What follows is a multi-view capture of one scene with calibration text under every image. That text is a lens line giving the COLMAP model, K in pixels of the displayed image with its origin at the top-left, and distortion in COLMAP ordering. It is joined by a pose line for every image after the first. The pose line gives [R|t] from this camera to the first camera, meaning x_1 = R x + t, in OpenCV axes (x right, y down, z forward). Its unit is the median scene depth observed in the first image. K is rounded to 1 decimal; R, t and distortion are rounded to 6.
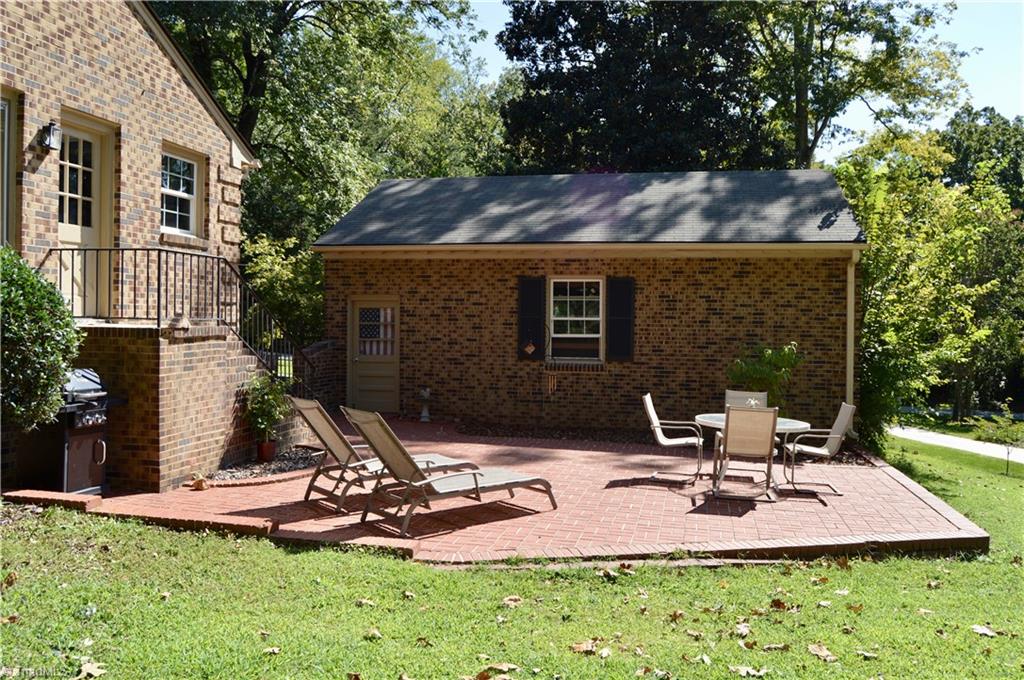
lens RADIAL K [[814.3, 0, 514.1], [0, 814.3, 336.2], [0, 0, 1]] dist [-0.088207, 0.034611]
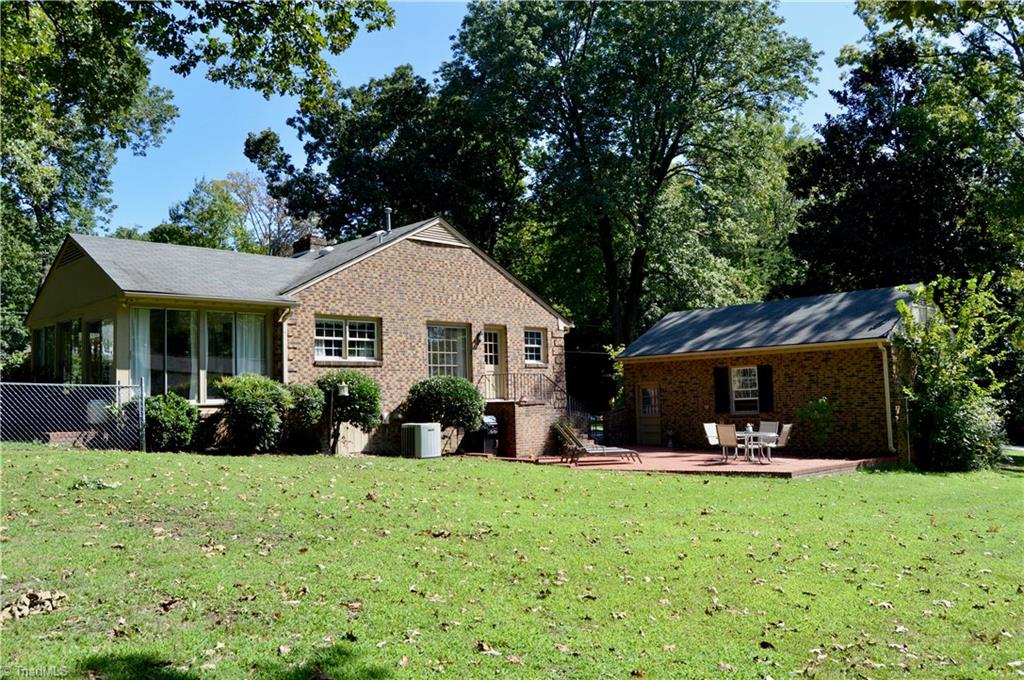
lens RADIAL K [[814.3, 0, 511.1], [0, 814.3, 341.8], [0, 0, 1]] dist [-0.088207, 0.034611]
pose [[0.838475, -0.076830, -0.539497, 0.814630], [0.028522, 0.994842, -0.097346, 0.044280], [0.544193, 0.066234, 0.836341, -1.046589]]
